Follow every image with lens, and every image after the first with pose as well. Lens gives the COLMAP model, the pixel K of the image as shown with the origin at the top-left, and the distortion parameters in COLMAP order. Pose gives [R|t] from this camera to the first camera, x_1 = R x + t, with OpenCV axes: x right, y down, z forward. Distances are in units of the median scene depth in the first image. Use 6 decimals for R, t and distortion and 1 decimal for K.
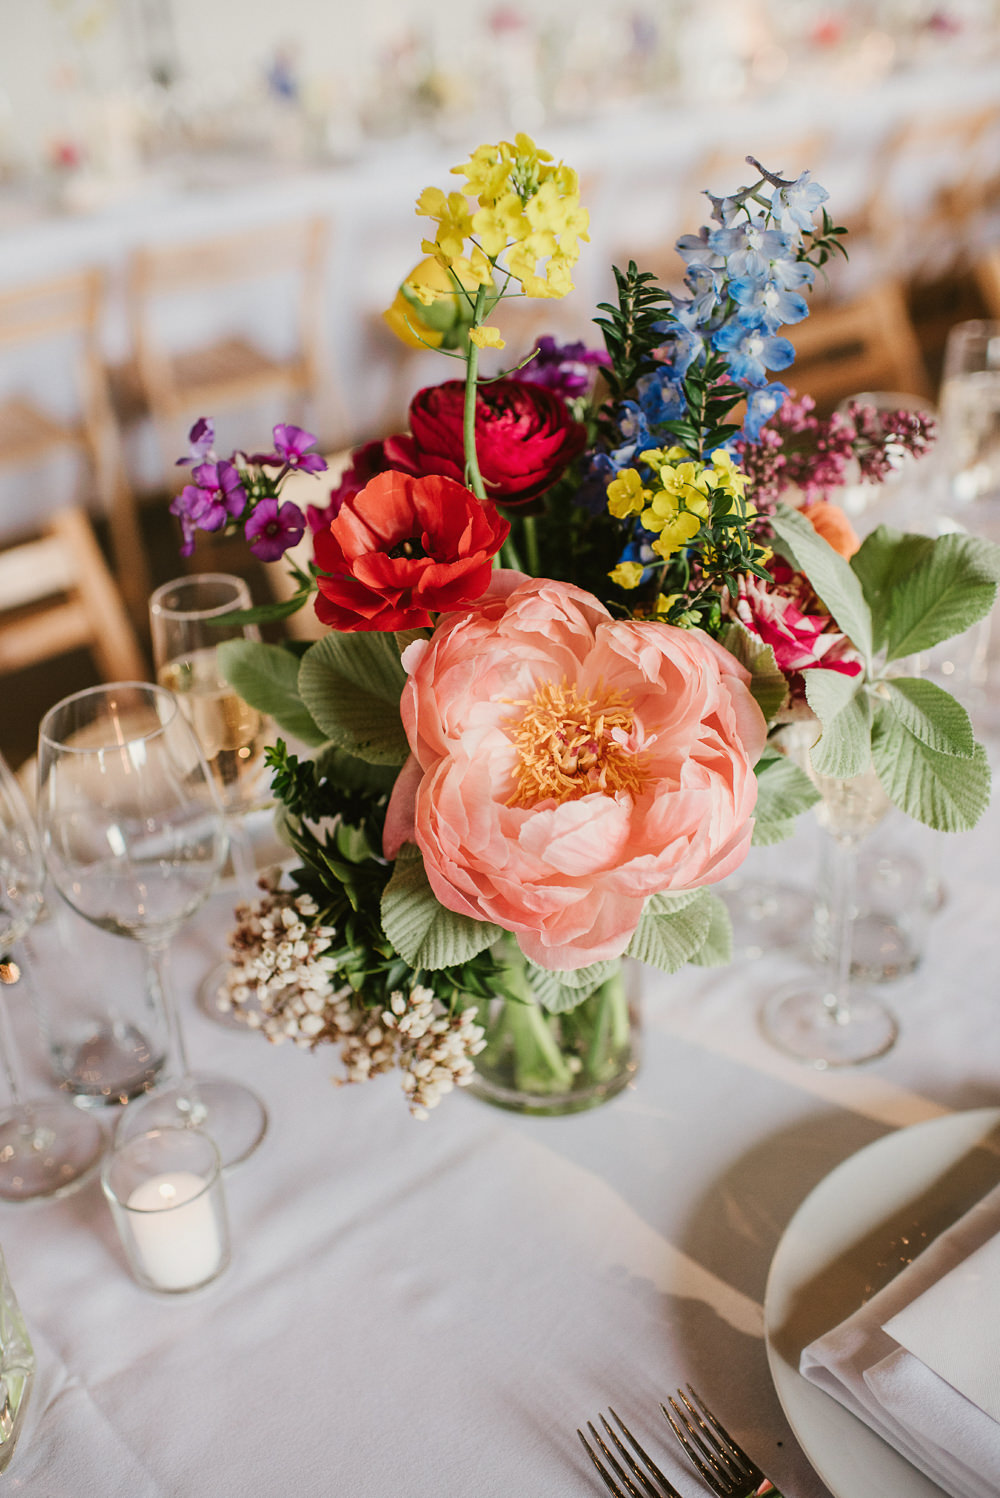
lens RADIAL K [[1489.6, 0, 500.0], [0, 1489.6, 749.0], [0, 0, 1]] dist [-0.107996, 0.102243]
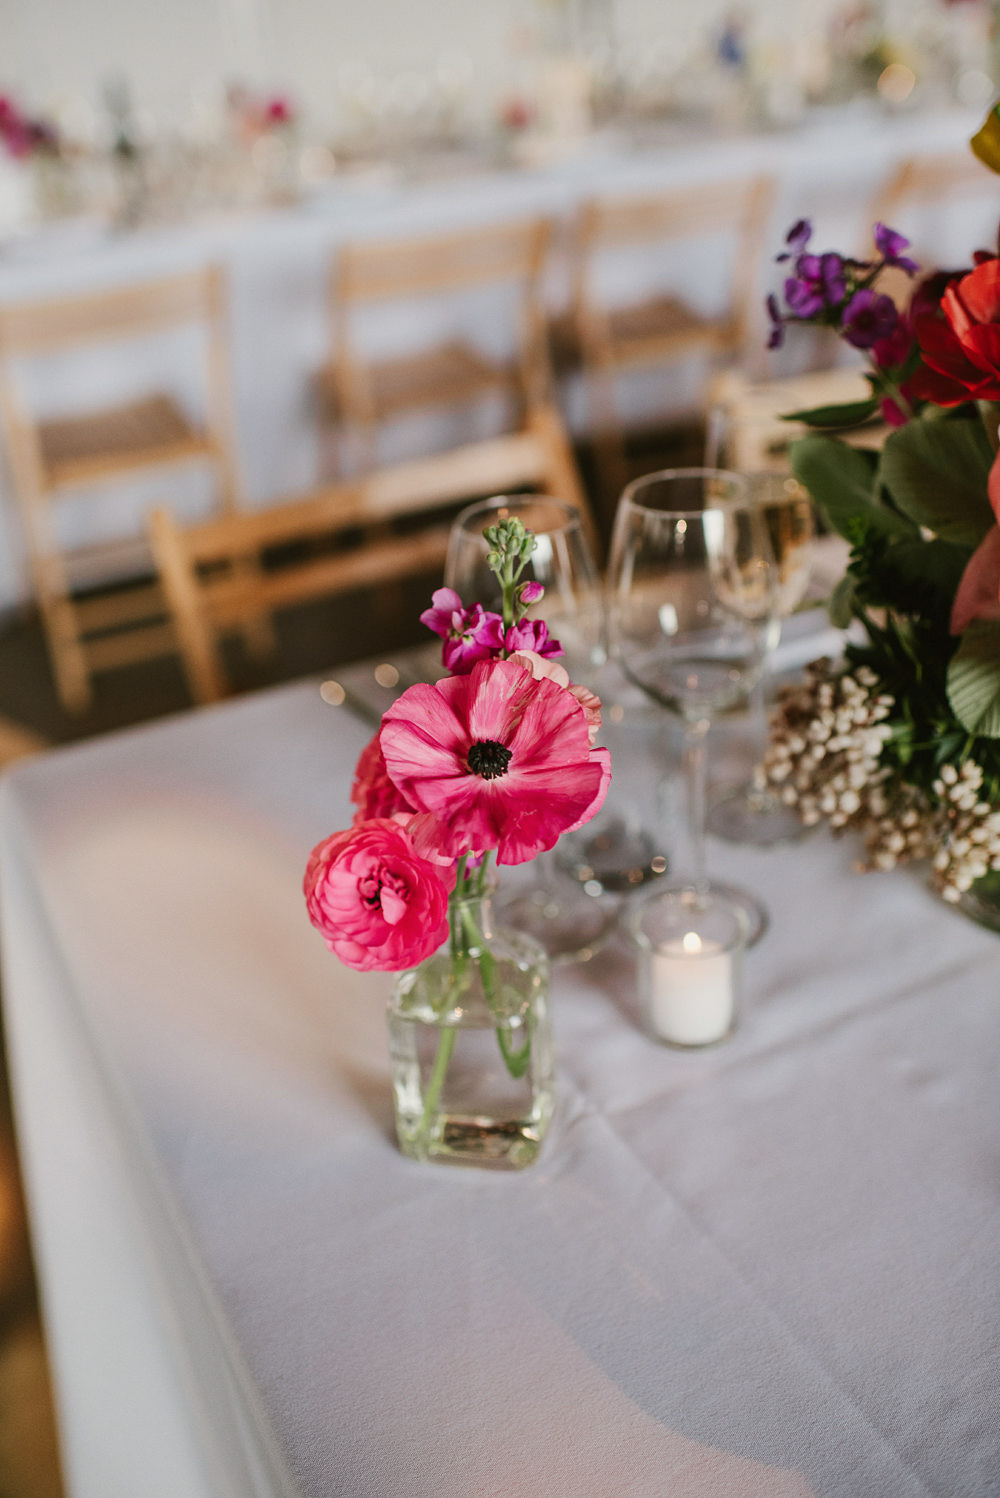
lens RADIAL K [[1489.6, 0, 500.0], [0, 1489.6, 749.0], [0, 0, 1]] dist [-0.107996, 0.102243]
pose [[0.966324, 0.094352, -0.239405, -0.118894], [-0.093027, 0.995521, 0.016852, 0.154836], [0.239923, 0.005986, 0.970773, -0.076426]]
